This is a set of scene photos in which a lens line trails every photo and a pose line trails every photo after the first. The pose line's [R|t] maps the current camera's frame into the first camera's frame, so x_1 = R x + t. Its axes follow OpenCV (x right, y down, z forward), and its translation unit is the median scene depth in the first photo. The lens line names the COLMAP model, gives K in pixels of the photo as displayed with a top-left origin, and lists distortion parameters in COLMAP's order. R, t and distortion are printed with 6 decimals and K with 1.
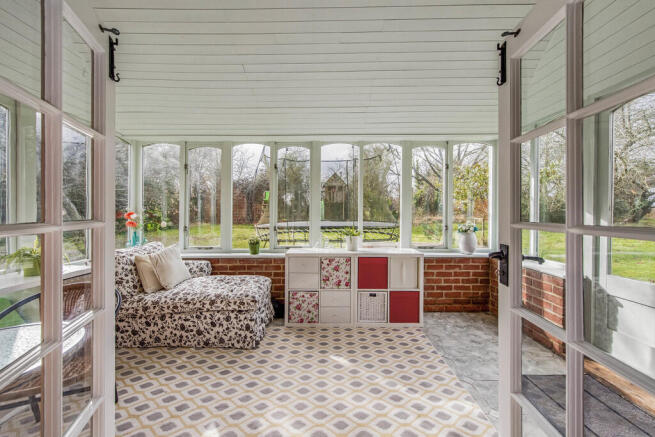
lens RADIAL K [[259.8, 0, 314.4], [0, 259.8, 207.1], [0, 0, 1]] dist [0.004700, -0.000277]
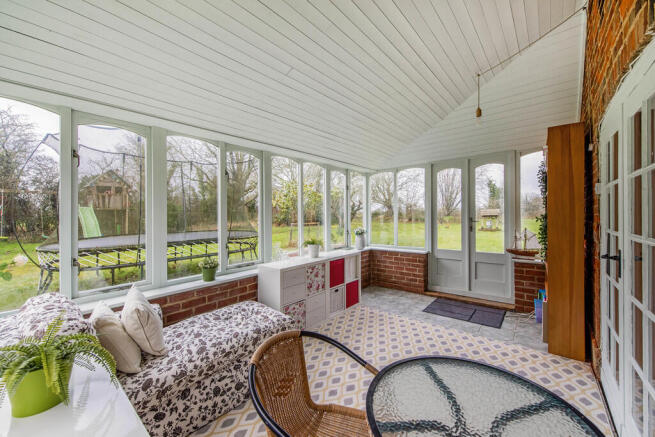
lens RADIAL K [[259.8, 0, 328.0], [0, 259.8, 217.9], [0, 0, 1]] dist [0.004700, -0.000277]
pose [[0.627016, -0.018727, 0.778782, -0.754573], [0.004800, 0.999785, 0.020176, -0.029640], [-0.778992, -0.008913, 0.626971, 0.268999]]
